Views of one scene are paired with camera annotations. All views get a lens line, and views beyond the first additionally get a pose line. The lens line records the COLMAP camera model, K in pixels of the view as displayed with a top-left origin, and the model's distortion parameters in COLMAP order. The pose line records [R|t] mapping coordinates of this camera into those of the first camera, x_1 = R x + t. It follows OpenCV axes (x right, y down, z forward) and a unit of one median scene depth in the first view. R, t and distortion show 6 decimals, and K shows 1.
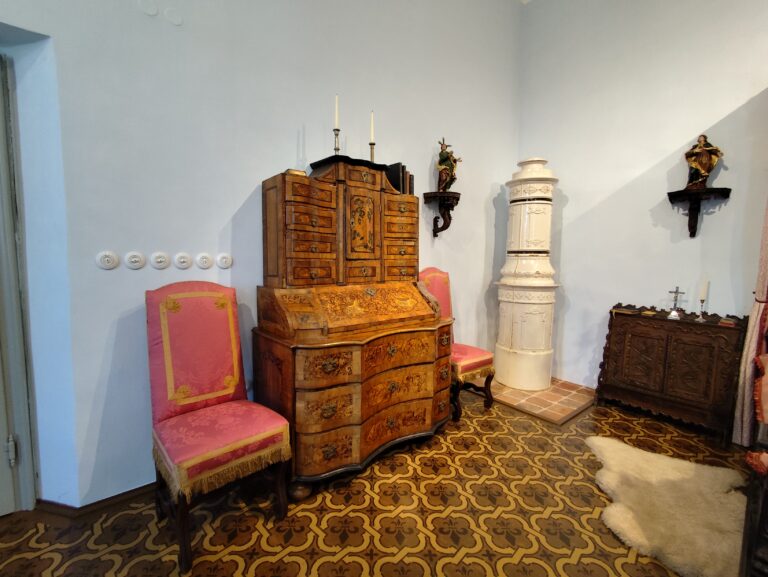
lens RADIAL K [[354.8, 0, 384.0], [0, 354.8, 288.0], [0, 0, 1]] dist [-0.000351, 0.000263]
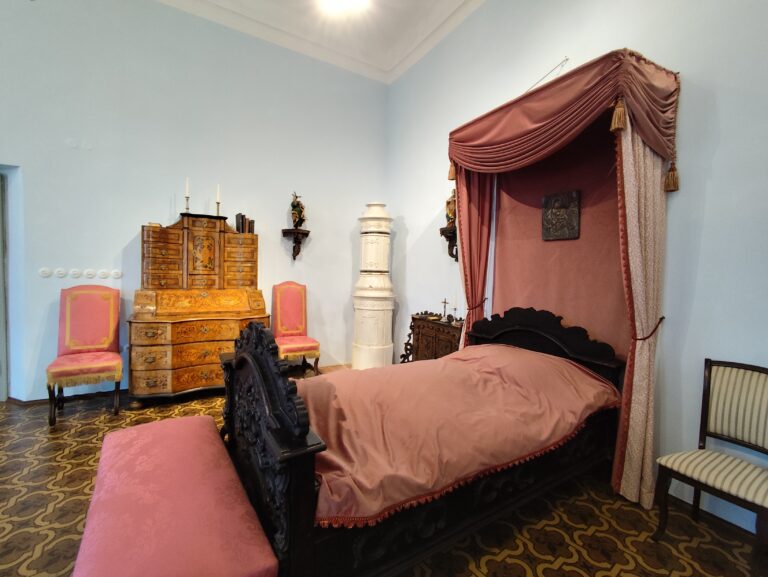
lens RADIAL K [[354.8, 0, 383.5], [0, 354.8, 288.0], [0, 0, 1]] dist [-0.000351, 0.000263]
pose [[0.988136, 0.018803, -0.152426, 1.042962], [-0.026346, 0.998518, -0.047617, 0.037534], [0.151305, 0.051068, 0.987167, -0.490600]]
